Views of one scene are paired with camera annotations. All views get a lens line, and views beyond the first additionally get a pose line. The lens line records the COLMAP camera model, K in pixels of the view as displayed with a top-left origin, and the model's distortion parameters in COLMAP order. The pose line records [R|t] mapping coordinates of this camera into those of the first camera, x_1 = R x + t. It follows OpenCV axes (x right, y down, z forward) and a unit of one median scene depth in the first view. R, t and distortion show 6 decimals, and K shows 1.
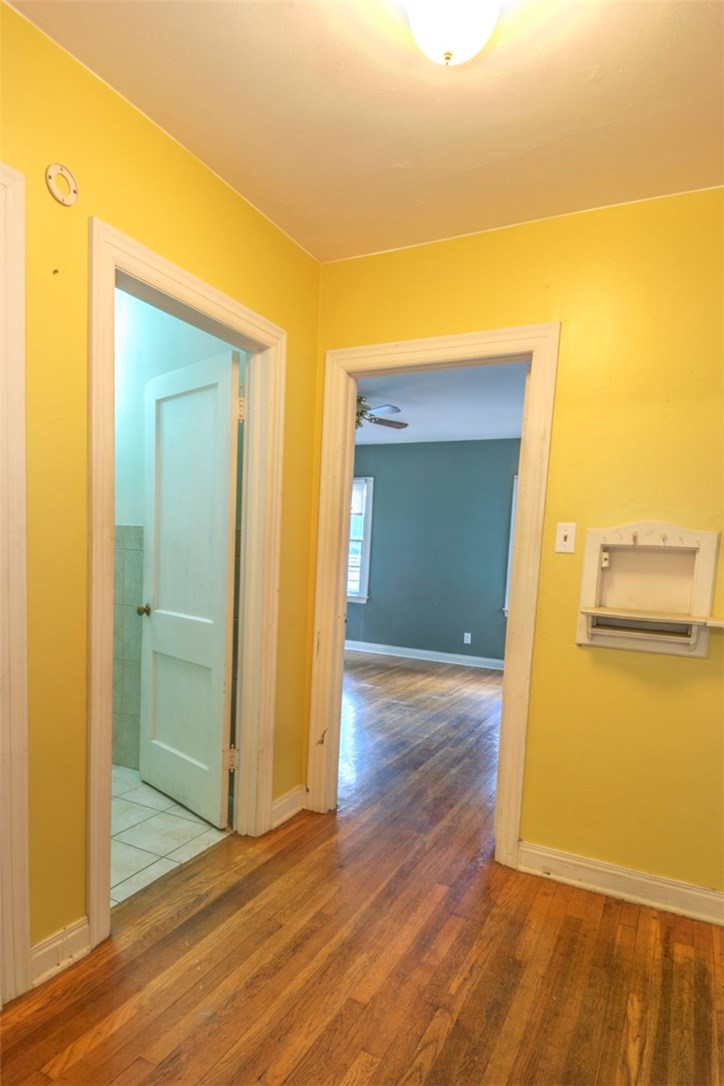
lens RADIAL K [[570.7, 0, 362.0], [0, 570.7, 543.0], [0, 0, 1]] dist [0.046365, -0.048381]
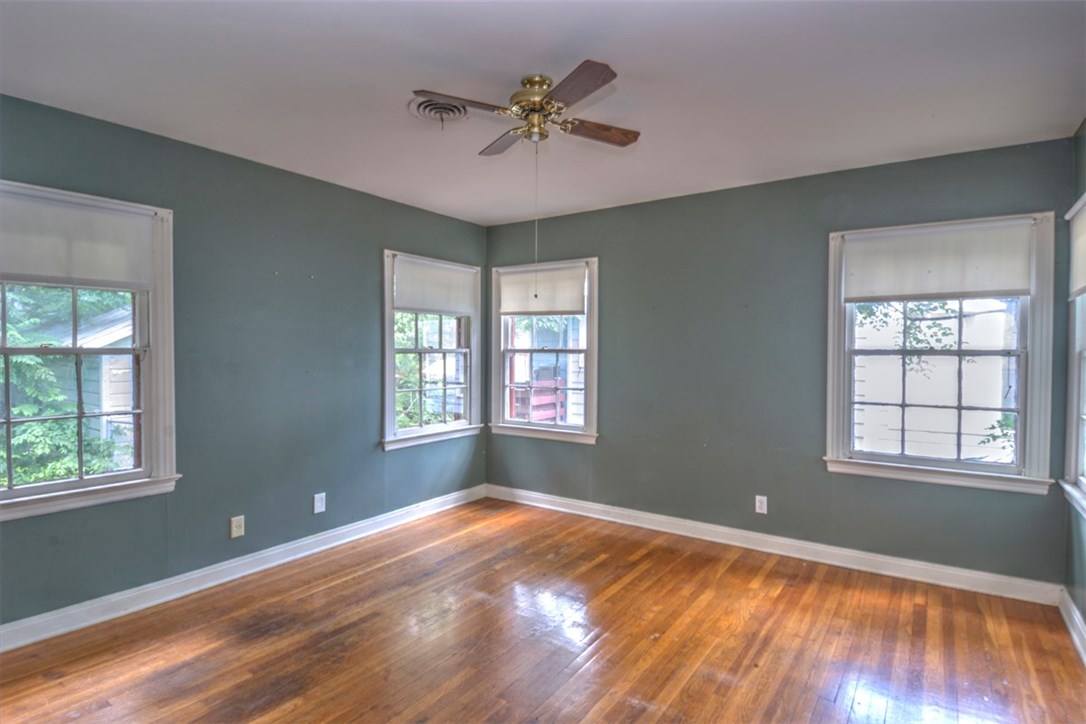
lens RADIAL K [[570.7, 0, 543.0], [0, 570.7, 362.0], [0, 0, 1]] dist [0.046365, -0.048381]
pose [[0.991254, -0.053314, -0.120719, 0.039313], [0.056321, 0.998178, 0.021635, -0.011115], [0.119346, -0.028245, 0.992451, 0.396147]]
